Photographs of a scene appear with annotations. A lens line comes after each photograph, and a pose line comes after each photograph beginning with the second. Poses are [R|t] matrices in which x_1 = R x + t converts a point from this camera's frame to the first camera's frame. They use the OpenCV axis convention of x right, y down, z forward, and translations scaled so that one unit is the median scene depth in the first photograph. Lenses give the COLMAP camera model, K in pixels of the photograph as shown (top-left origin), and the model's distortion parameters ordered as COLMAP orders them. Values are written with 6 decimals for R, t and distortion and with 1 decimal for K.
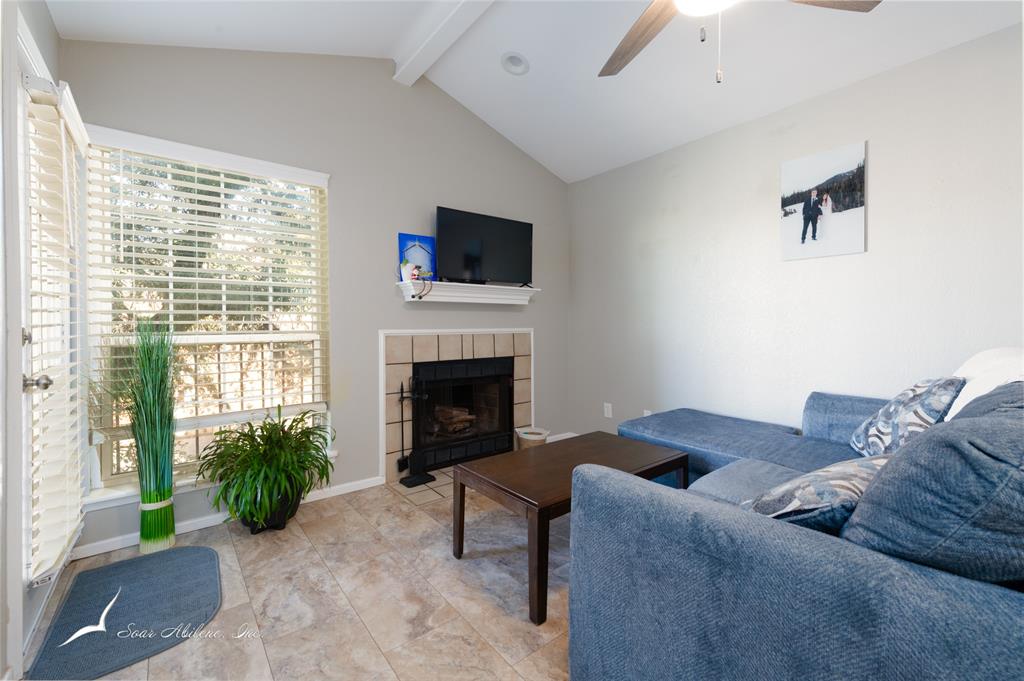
lens RADIAL K [[433.6, 0, 519.7], [0, 433.6, 334.5], [0, 0, 1]] dist [0.002875, -0.001174]
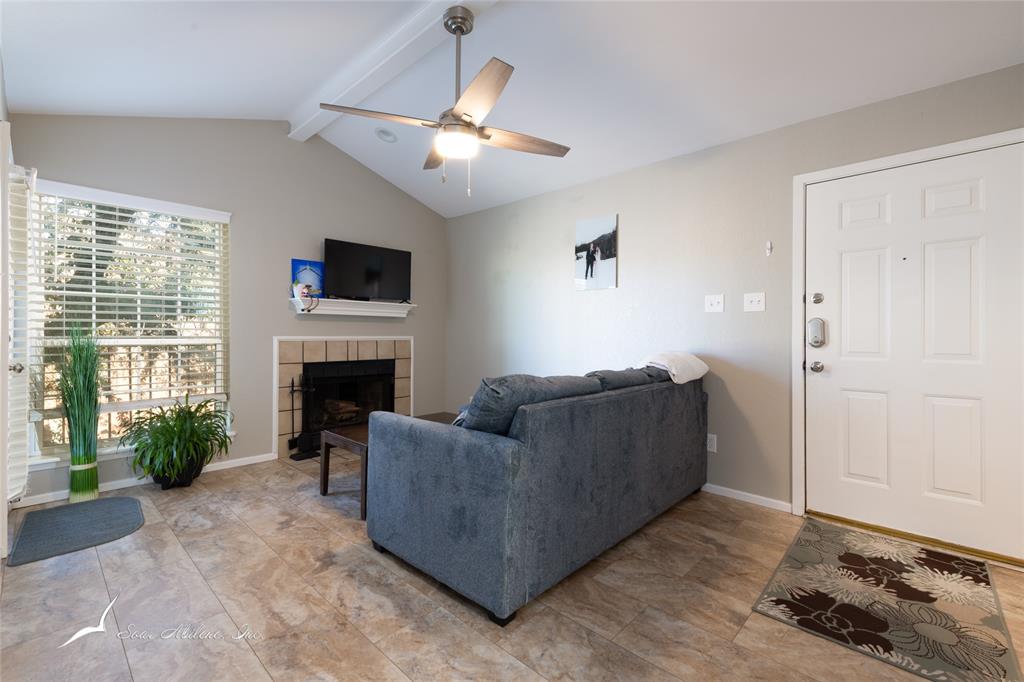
lens RADIAL K [[433.6, 0, 513.2], [0, 433.6, 340.9], [0, 0, 1]] dist [0.002875, -0.001174]
pose [[0.988610, 0.008332, 0.150273, 0.203008], [-0.007419, 0.999950, -0.006632, 0.006989], [-0.150320, 0.005442, 0.988622, -0.405555]]
